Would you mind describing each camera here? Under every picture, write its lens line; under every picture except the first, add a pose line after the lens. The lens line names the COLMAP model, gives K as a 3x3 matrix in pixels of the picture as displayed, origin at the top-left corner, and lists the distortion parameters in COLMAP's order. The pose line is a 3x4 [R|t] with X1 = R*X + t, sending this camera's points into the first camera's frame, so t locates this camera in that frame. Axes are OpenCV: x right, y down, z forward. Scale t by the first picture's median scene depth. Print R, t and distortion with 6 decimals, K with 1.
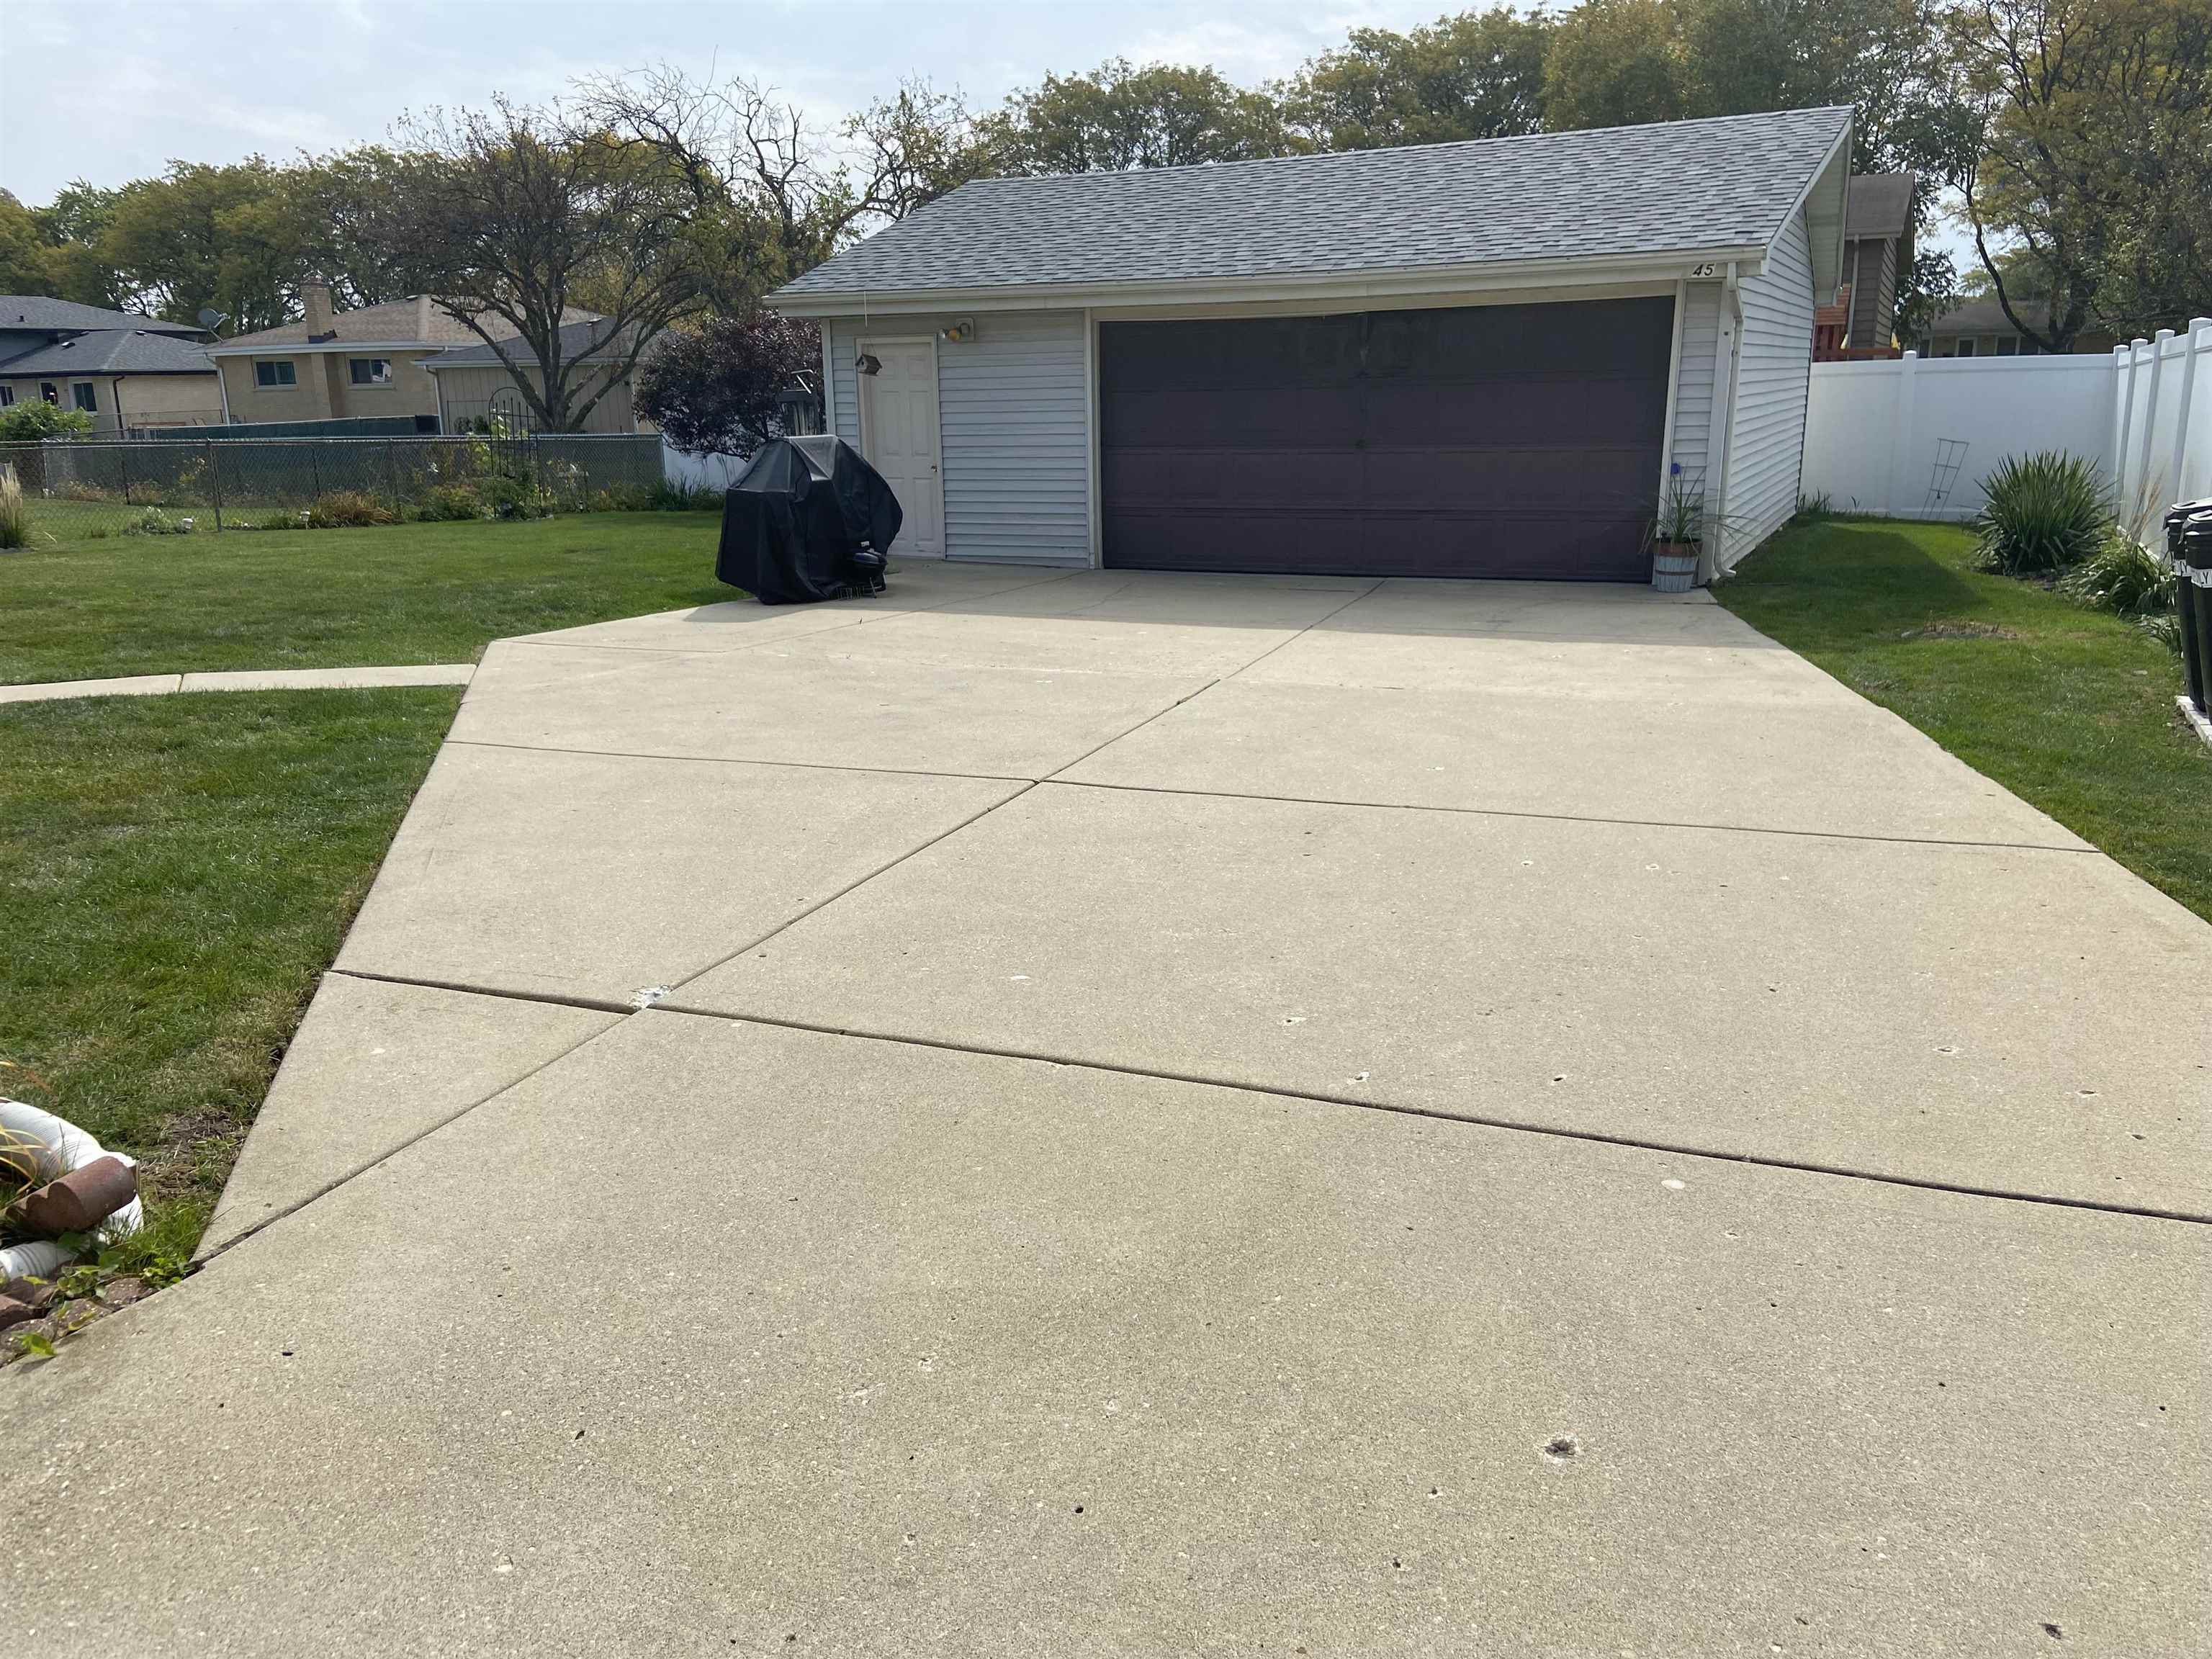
lens RADIAL K [[1726.3, 0, 1106.0], [0, 1726.3, 829.5], [0, 0, 1]] dist [0.141448, -0.206086]
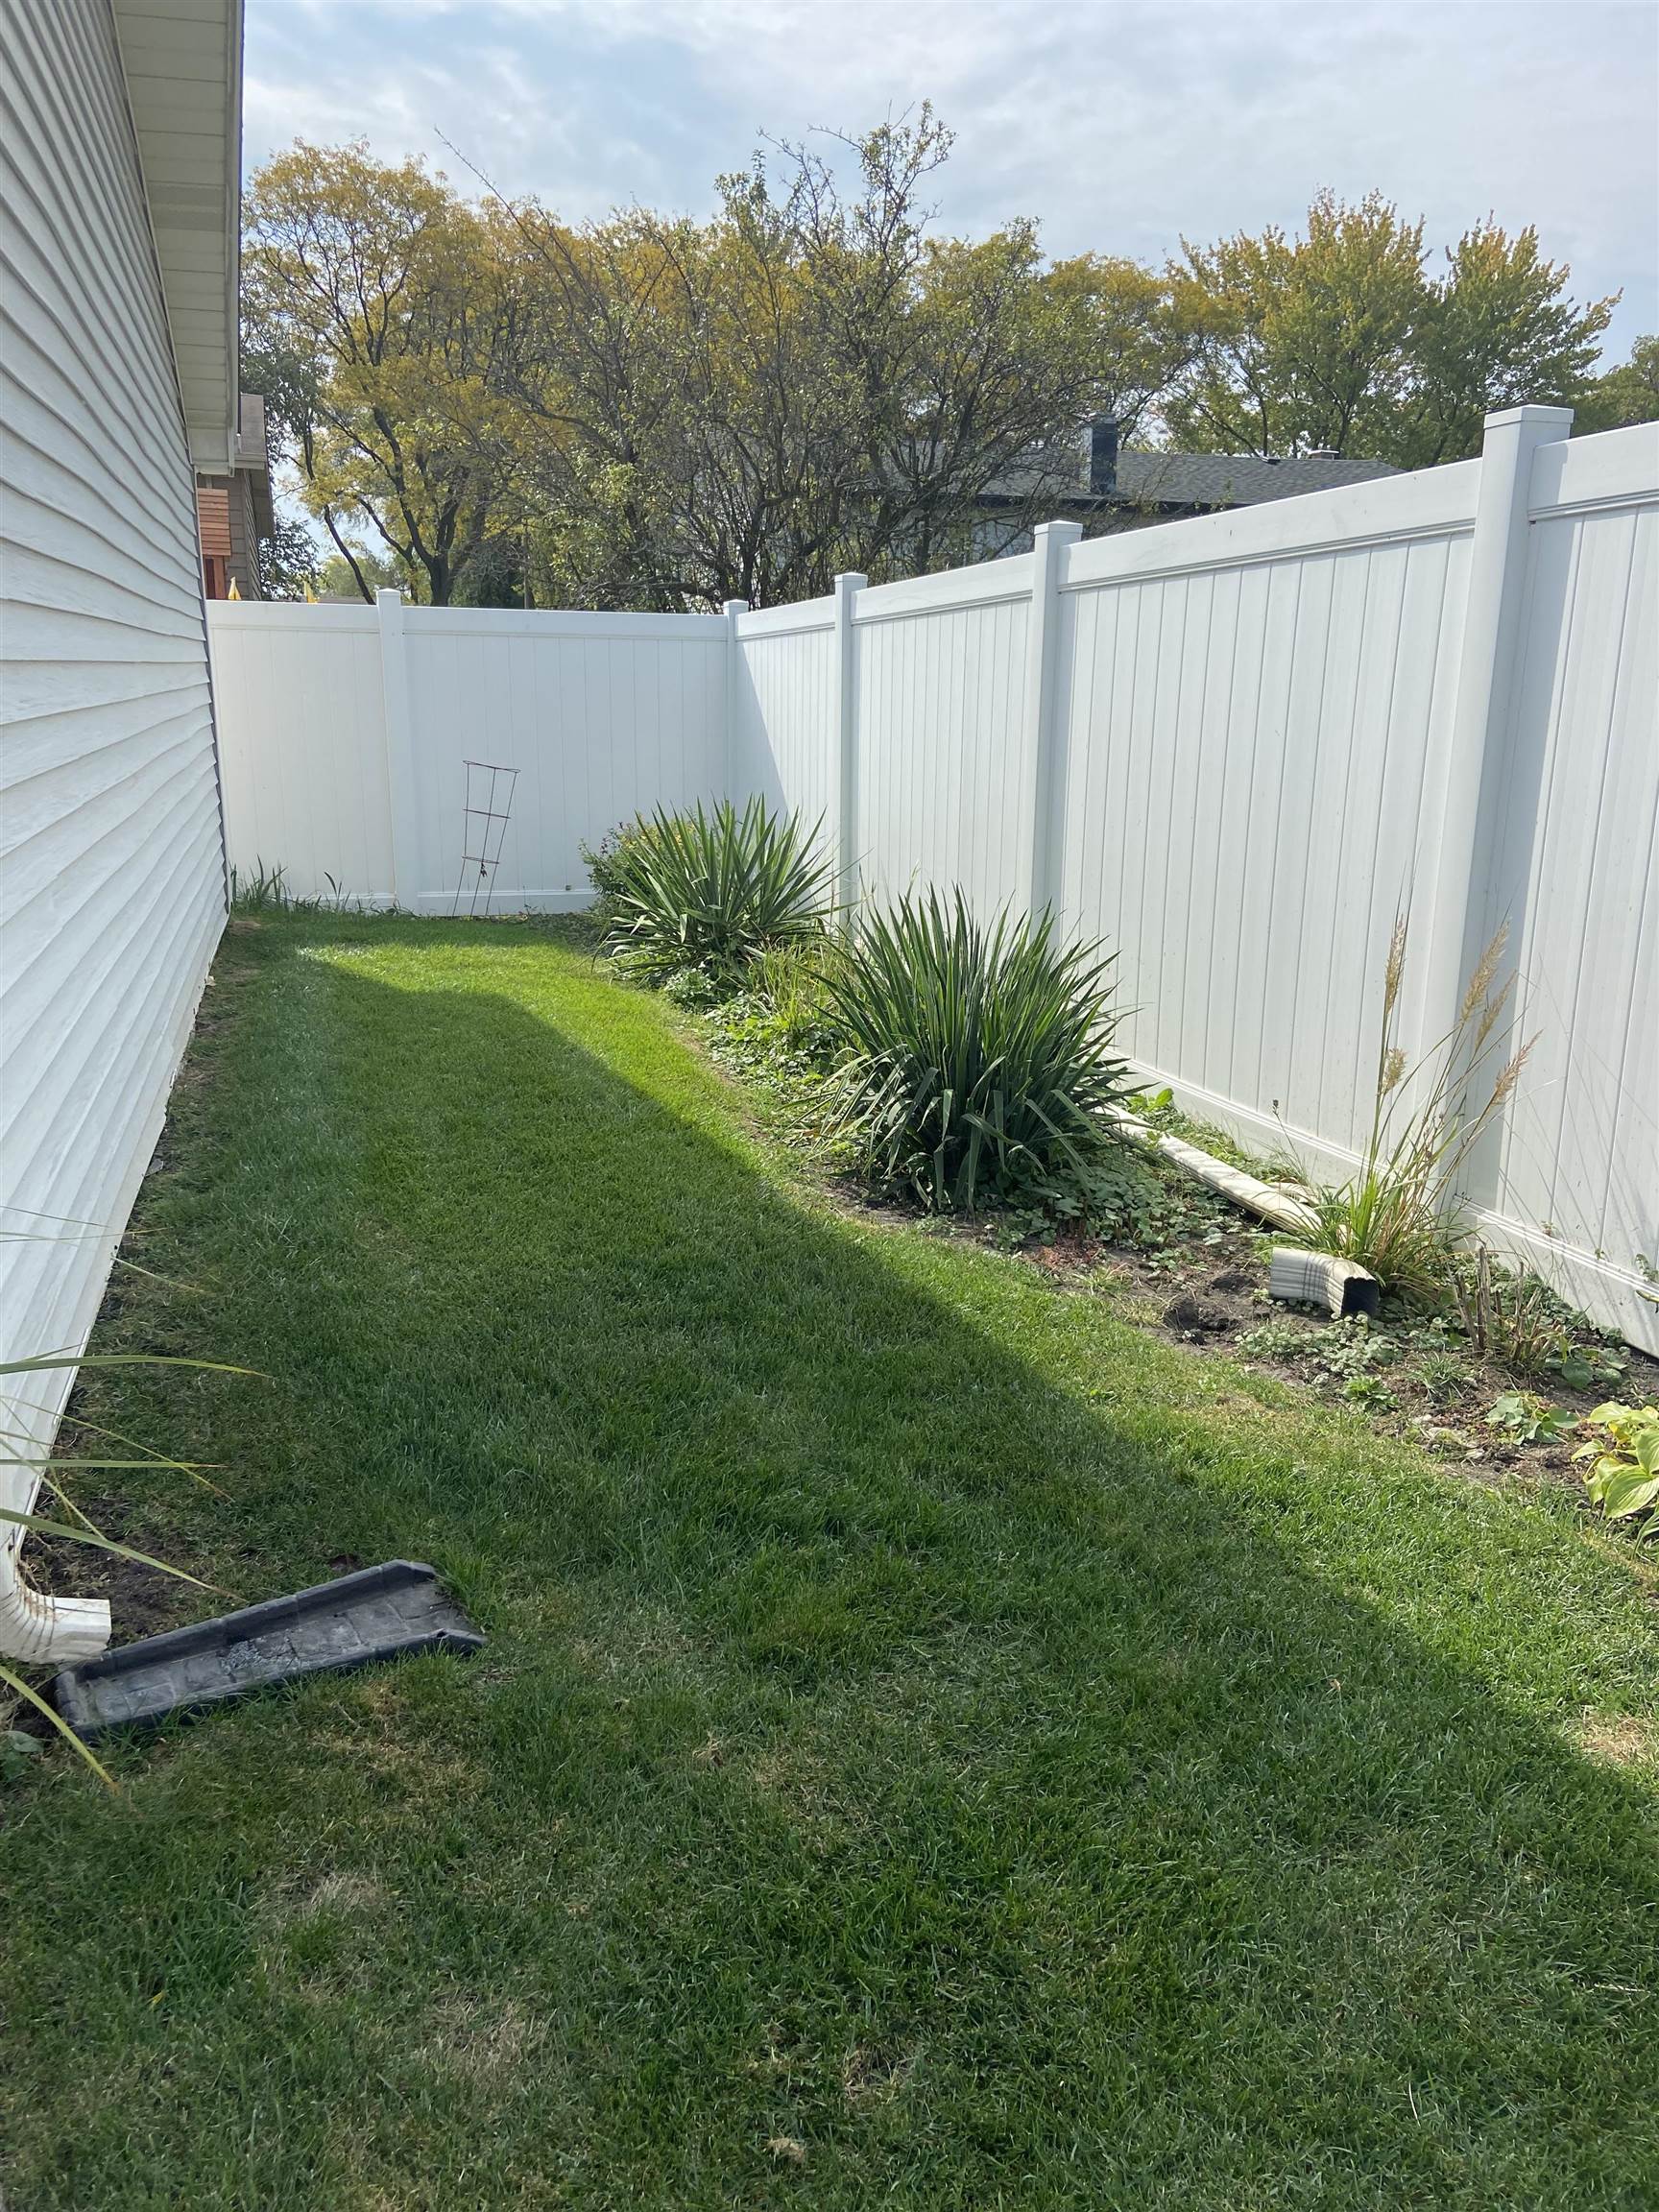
lens RADIAL K [[1663.6, 0, 829.5], [0, 1663.6, 1106.0], [0, 0, 1]] dist [0.115957, -0.115367]
pose [[0.739379, -0.129178, 0.660781, 0.113212], [0.130704, 0.990290, 0.047344, -0.070995], [-0.660481, 0.051361, 0.749084, 0.306769]]
